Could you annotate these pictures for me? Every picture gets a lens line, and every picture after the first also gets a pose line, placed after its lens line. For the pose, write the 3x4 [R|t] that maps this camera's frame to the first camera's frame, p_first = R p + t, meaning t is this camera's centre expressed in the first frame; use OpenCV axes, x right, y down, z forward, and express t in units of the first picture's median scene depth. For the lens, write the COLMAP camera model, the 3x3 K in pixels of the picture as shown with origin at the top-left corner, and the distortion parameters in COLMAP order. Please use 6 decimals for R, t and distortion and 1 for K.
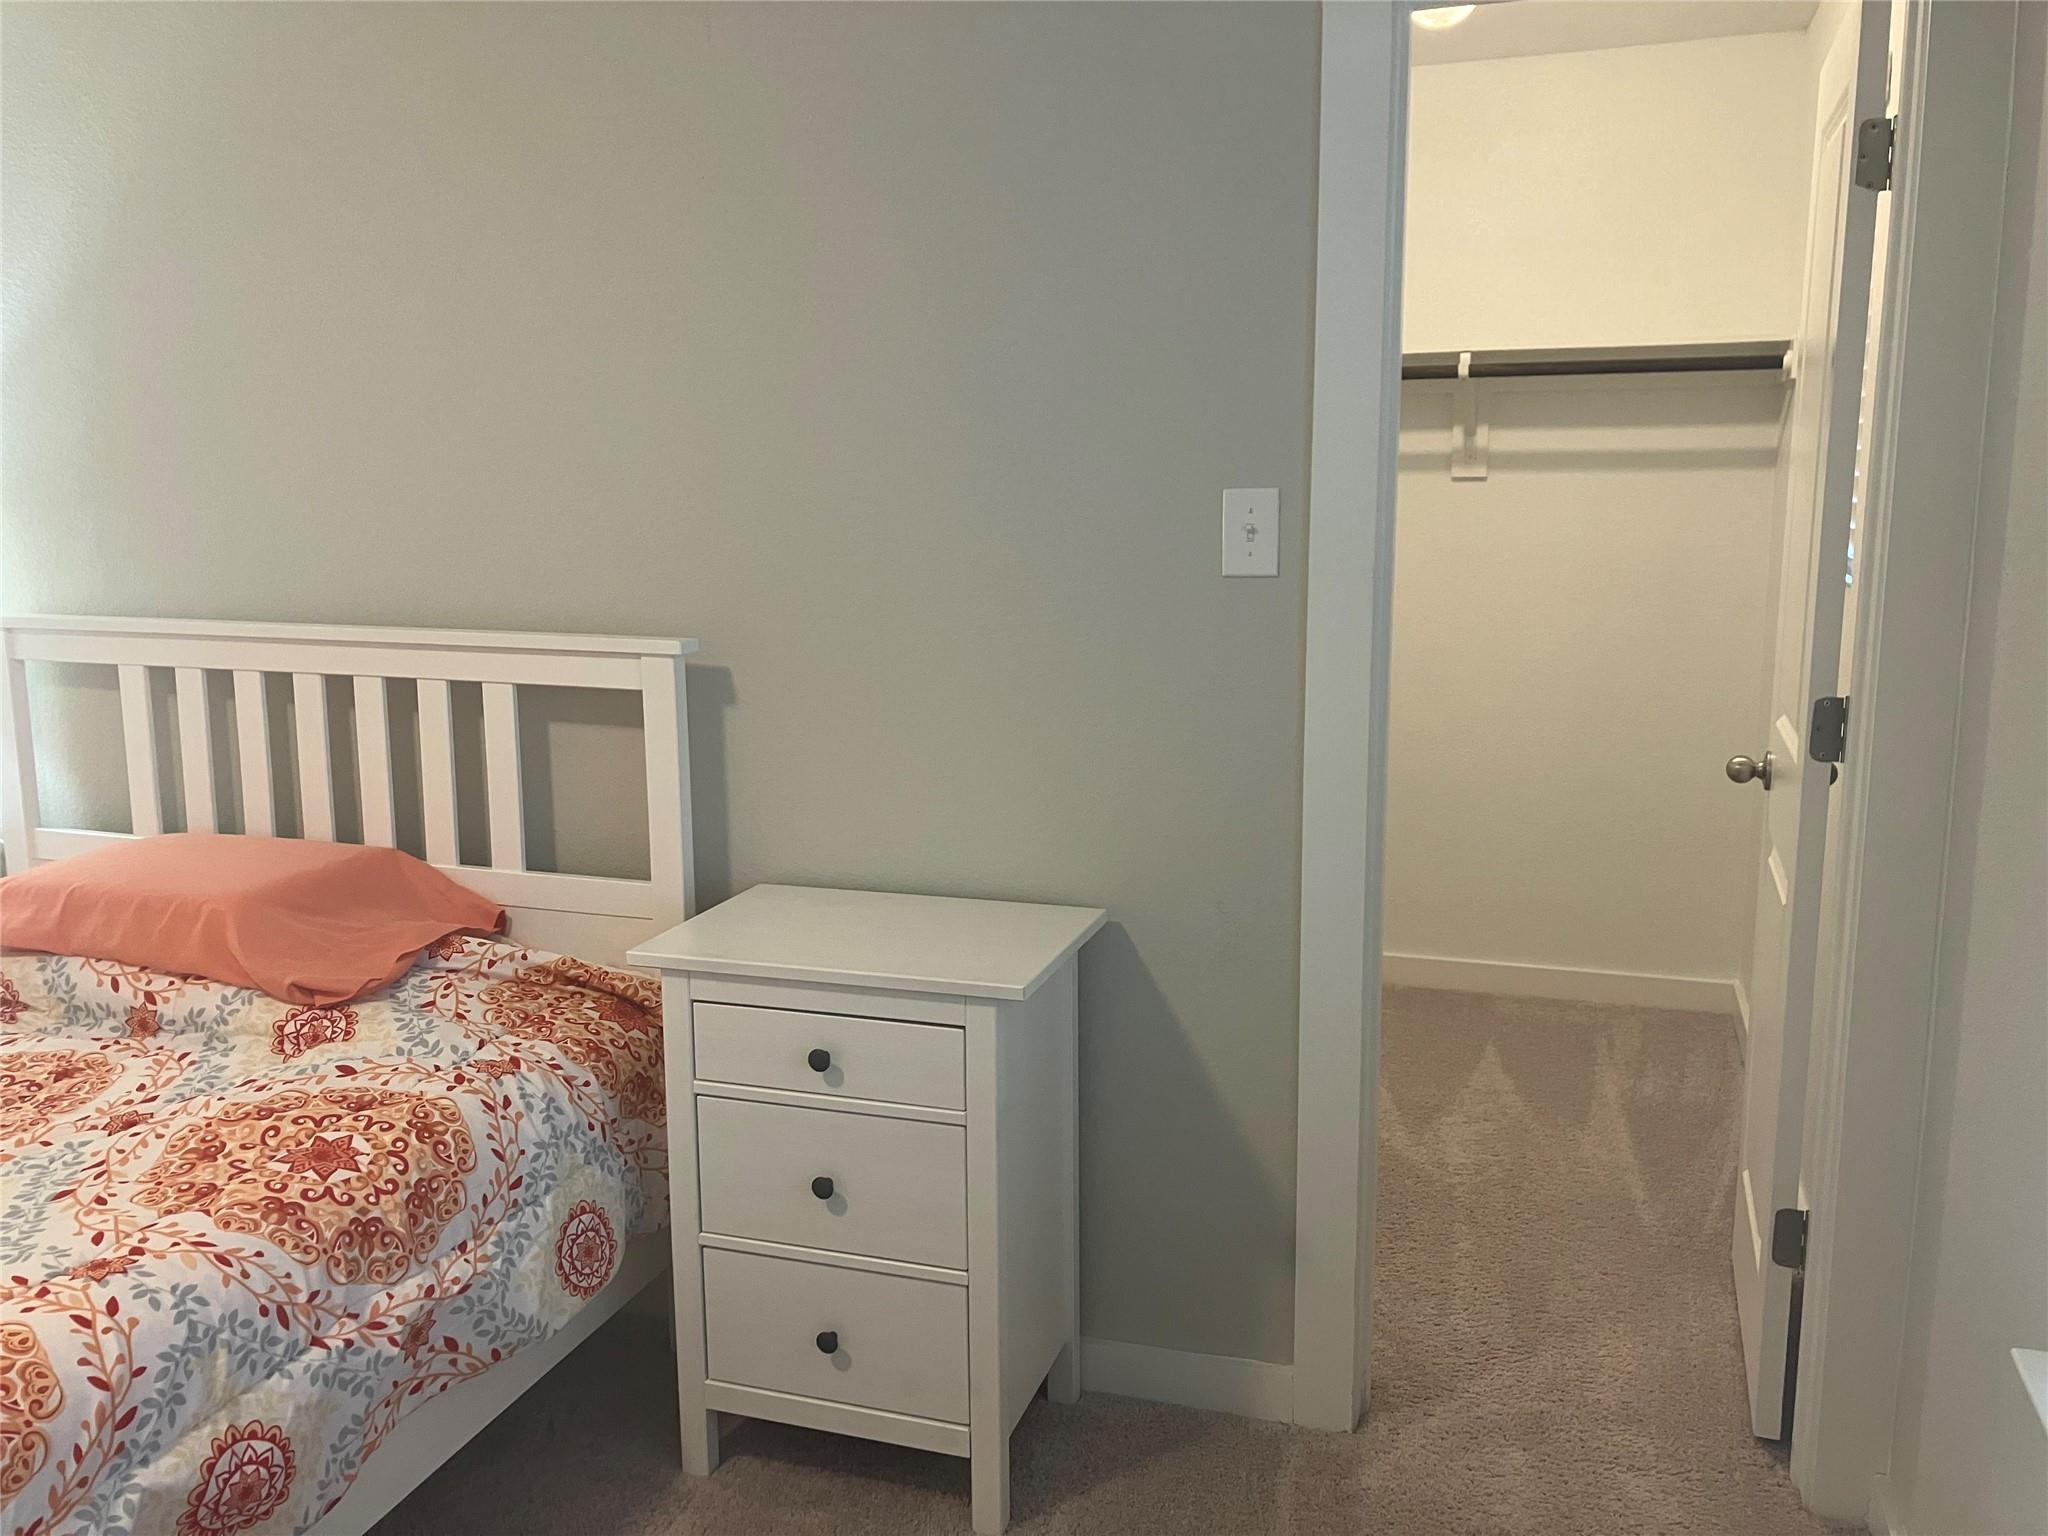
lens RADIAL K [[1686.3, 0, 1056.7], [0, 1686.3, 738.9], [0, 0, 1]] dist [0.013924, 0.000061]
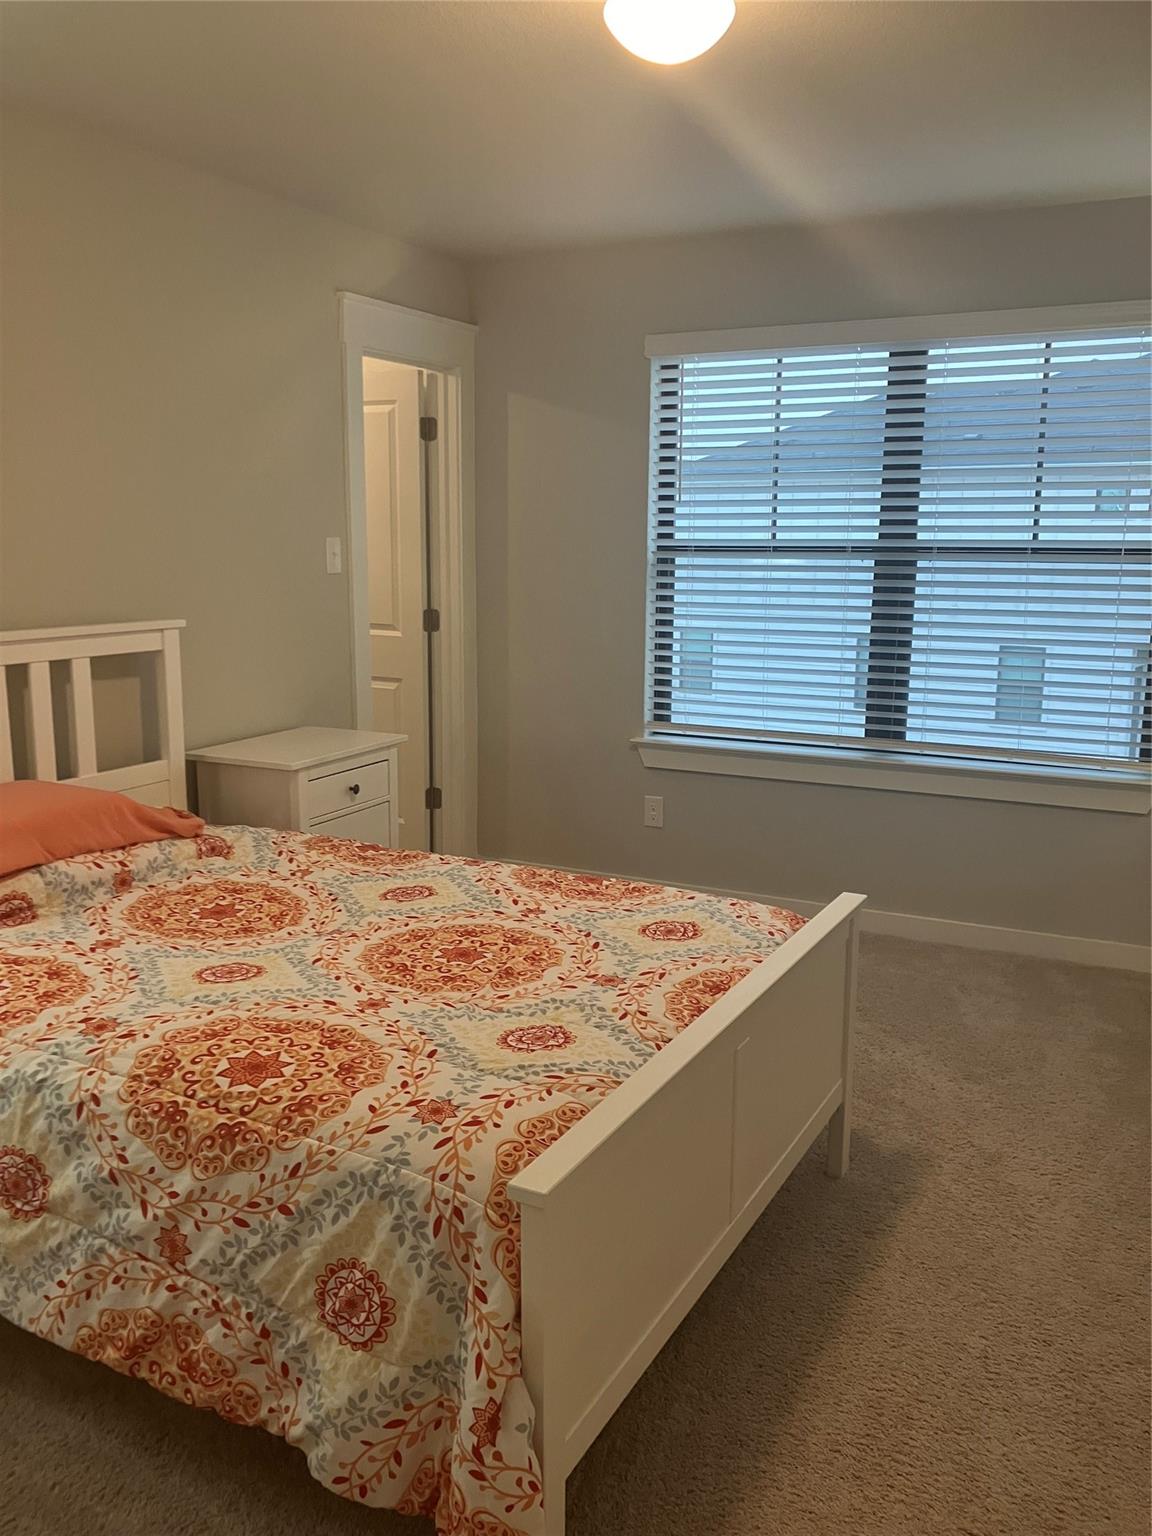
lens RADIAL K [[1257.8, 0, 570.0], [0, 1257.8, 759.7], [0, 0, 1]] dist [0.123010, -0.310744]
pose [[0.152610, -0.166287, 0.974196, -1.871230], [0.157403, 0.977250, 0.142151, -0.048130], [-0.975671, 0.131647, 0.175312, 0.455432]]
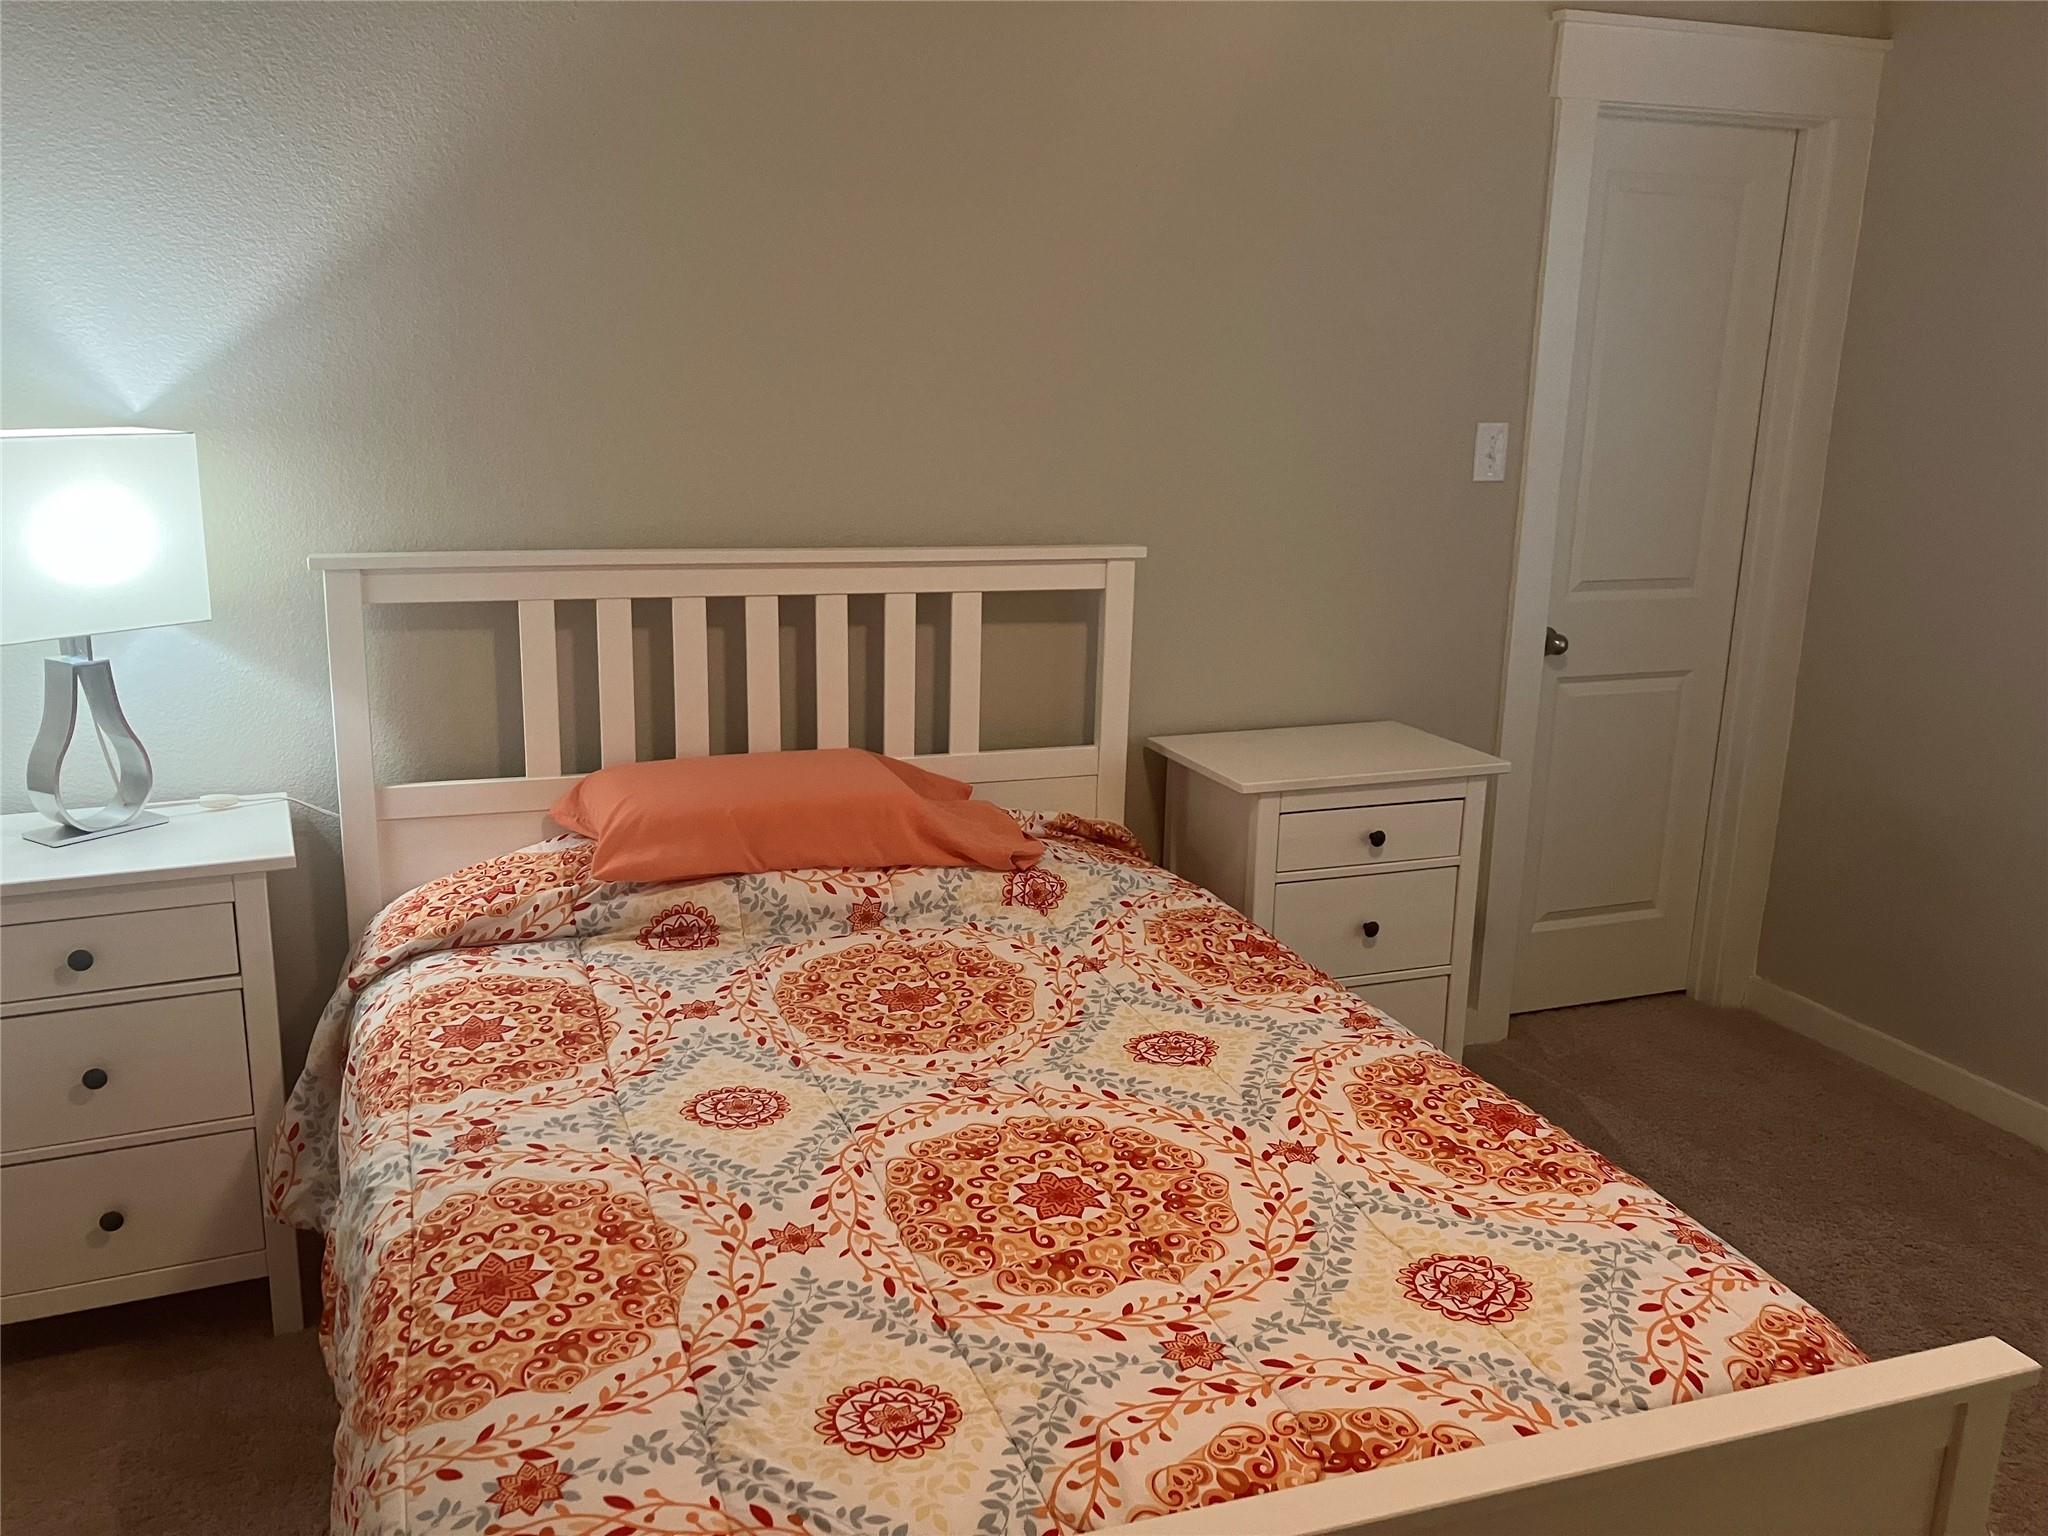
lens RADIAL K [[1677.1, 0, 996.4], [0, 1677.1, 766.3], [0, 0, 1]] dist [0.123010, -0.310744]
pose [[0.782568, -0.123675, 0.610157, -1.330042], [0.074669, 0.991640, 0.105232, -0.044305], [-0.618071, -0.036791, 0.785261, 0.110166]]
